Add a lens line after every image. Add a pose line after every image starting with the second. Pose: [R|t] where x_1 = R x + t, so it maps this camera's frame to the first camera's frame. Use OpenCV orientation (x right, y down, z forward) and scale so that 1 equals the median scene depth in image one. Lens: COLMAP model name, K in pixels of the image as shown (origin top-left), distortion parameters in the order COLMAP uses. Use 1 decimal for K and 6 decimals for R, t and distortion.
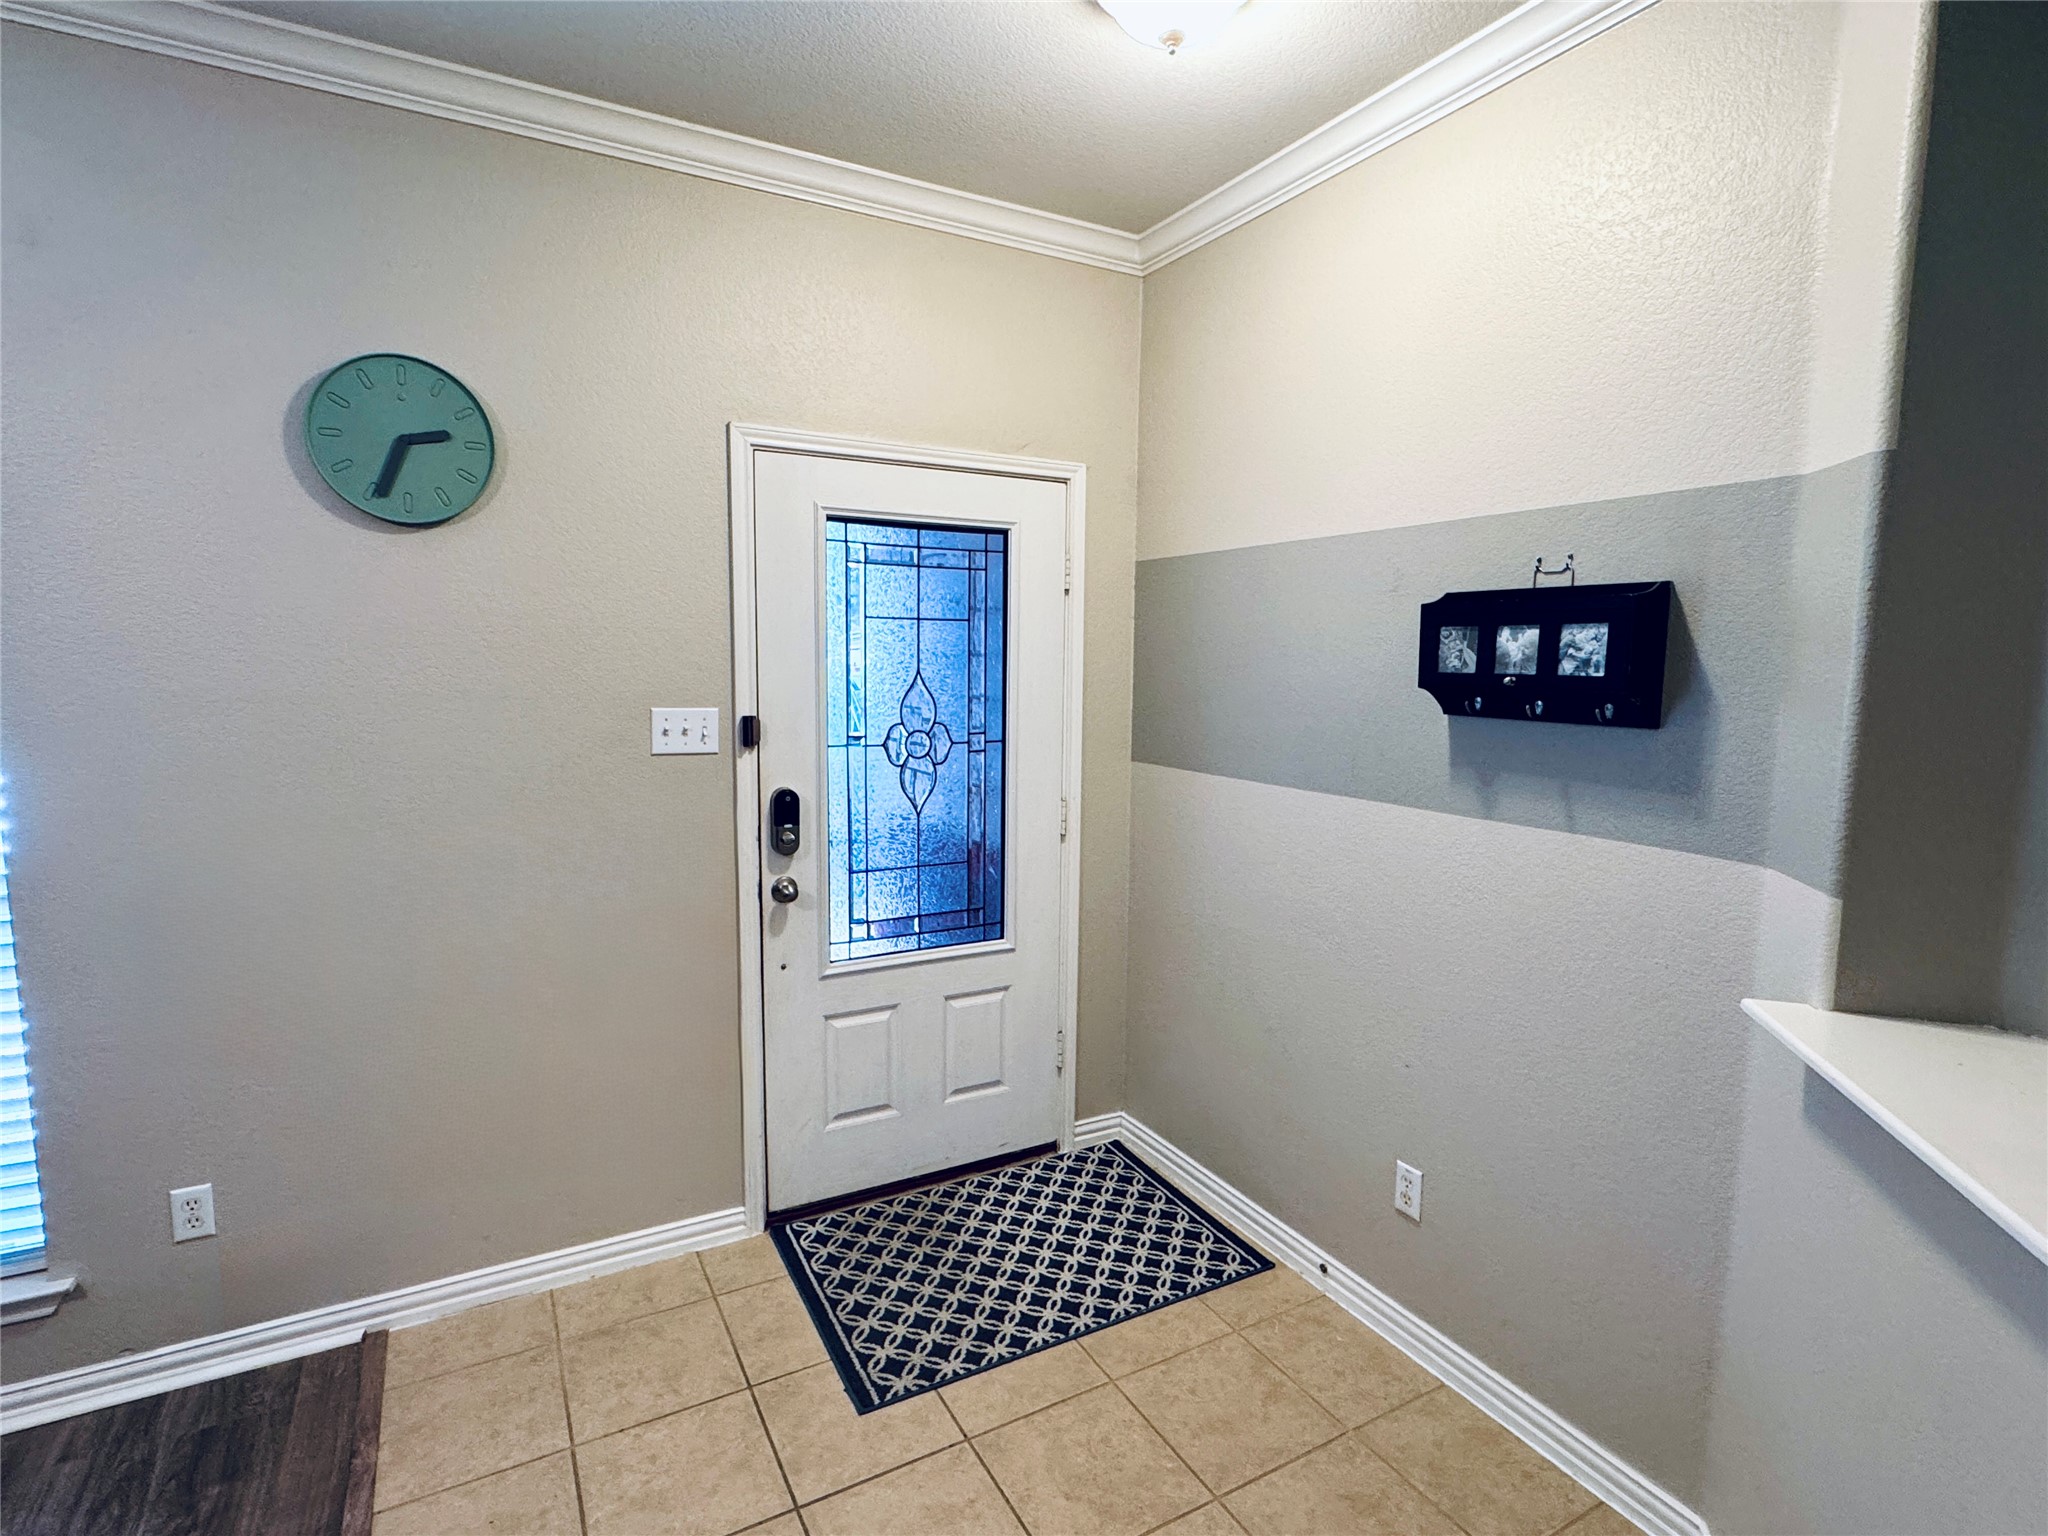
lens RADIAL K [[1036.5, 0, 1024.0], [0, 1036.5, 768.0], [0, 0, 1]] dist [-0.003200, -0.000664]
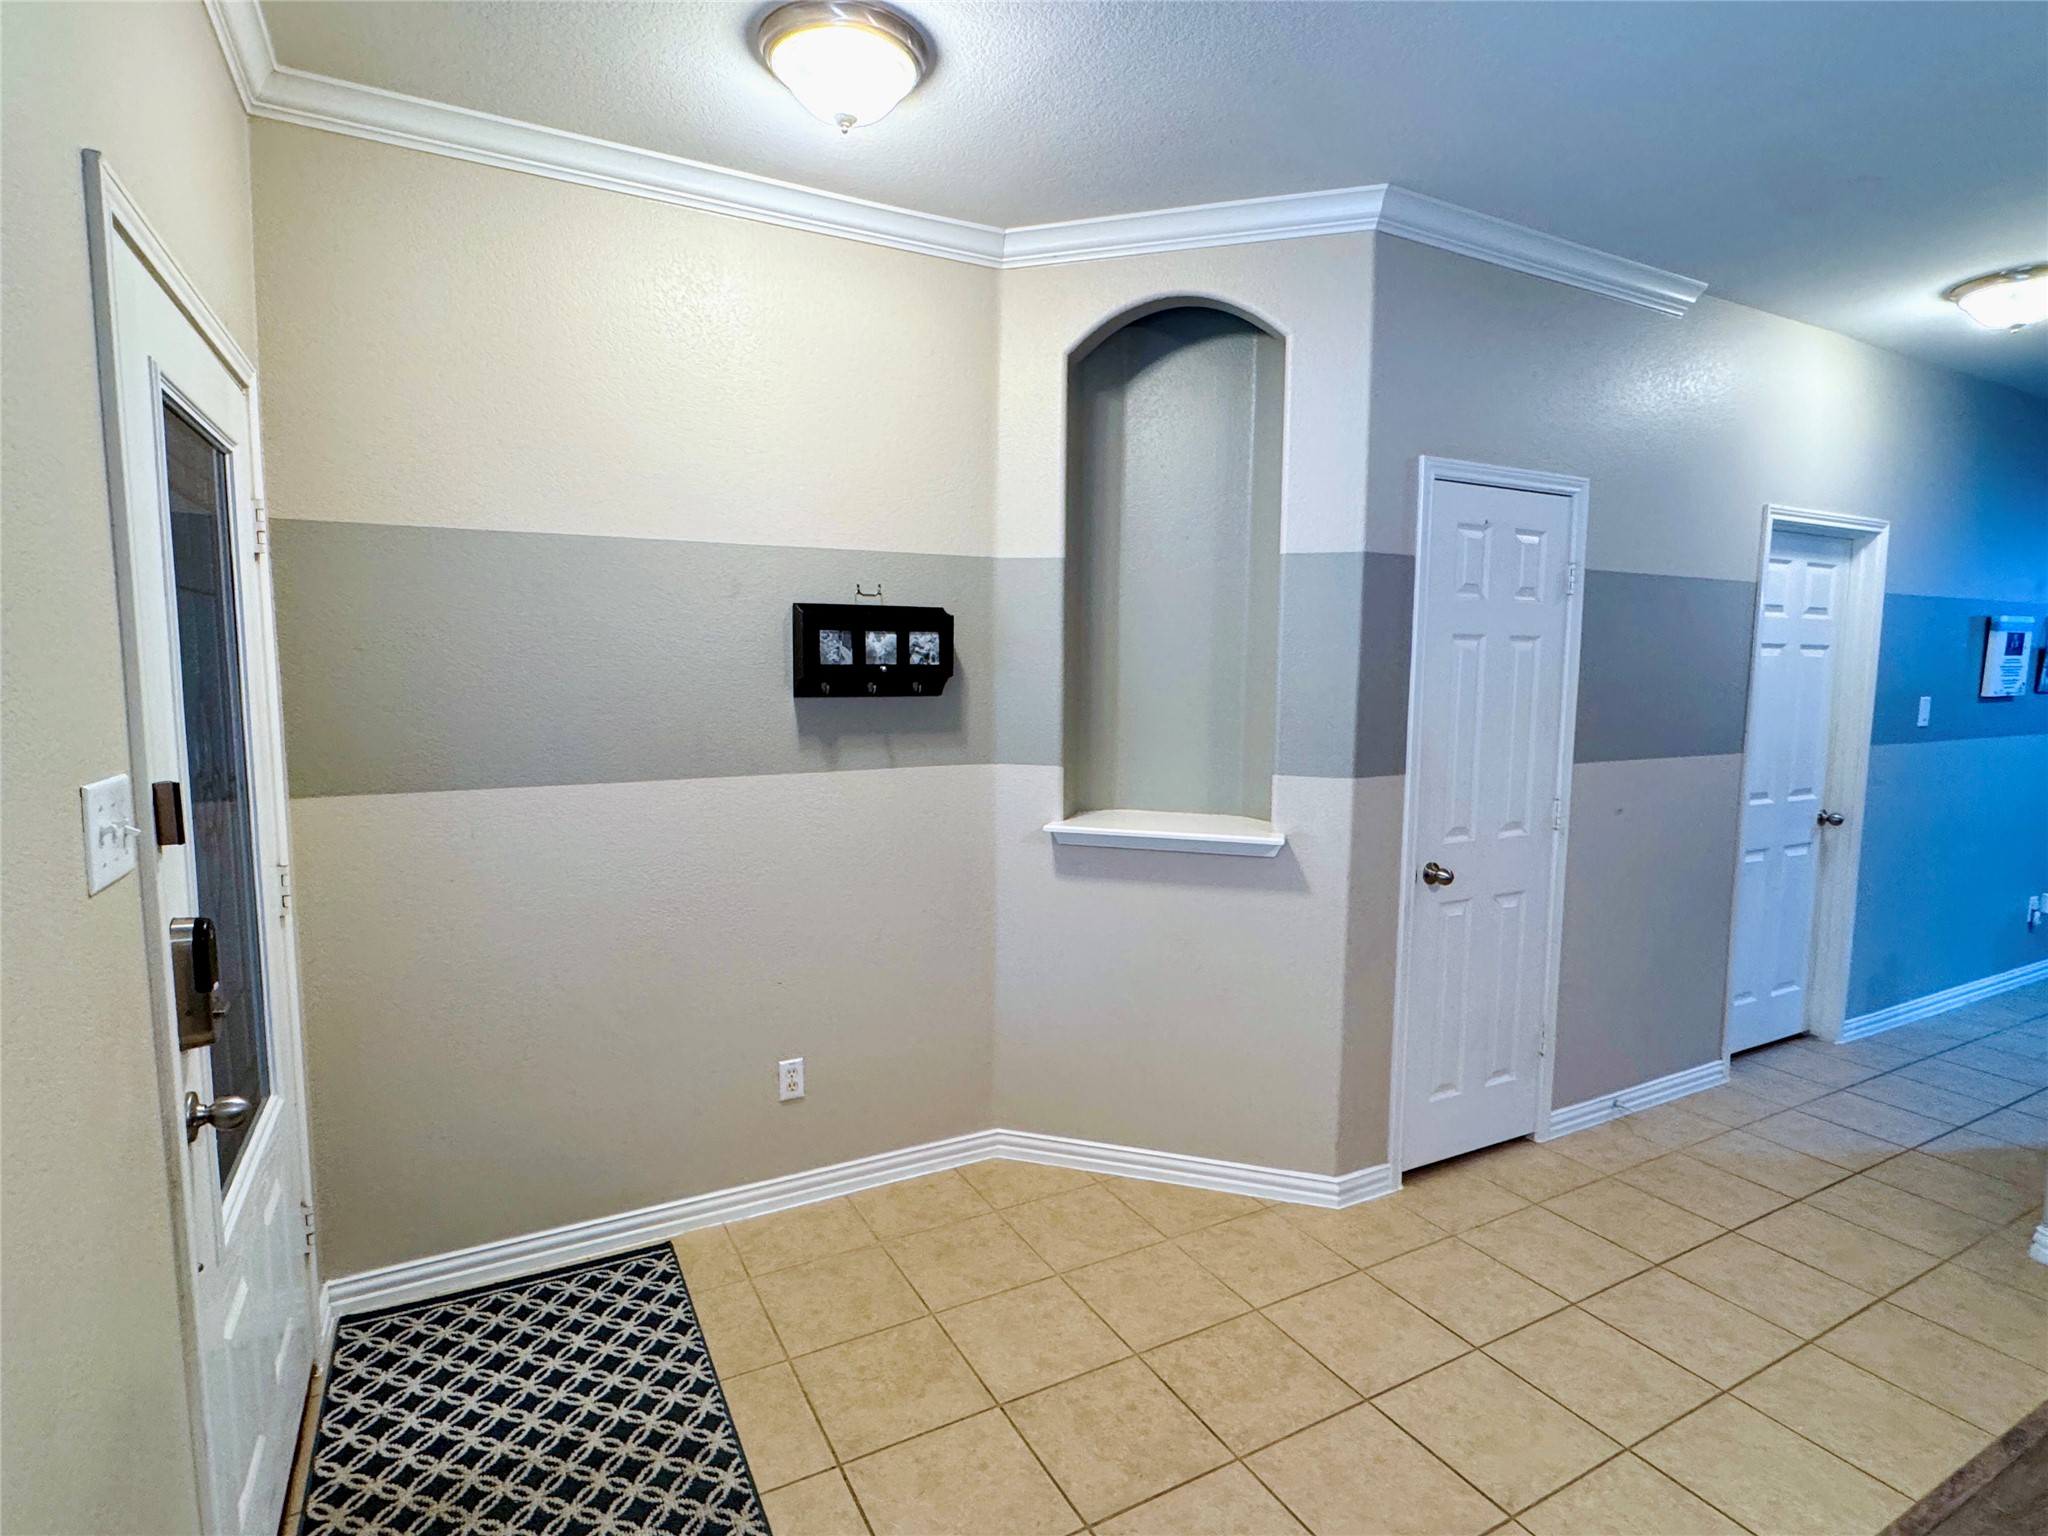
lens RADIAL K [[1090.2, 0, 1024.0], [0, 1090.2, 768.0], [0, 0, 1]] dist [-0.004179, -0.000419]
pose [[-0.021940, -0.114302, 0.993204, -0.959411], [0.101072, 0.988100, 0.115948, -0.093287], [-0.994637, 0.102929, -0.010126, 0.743830]]
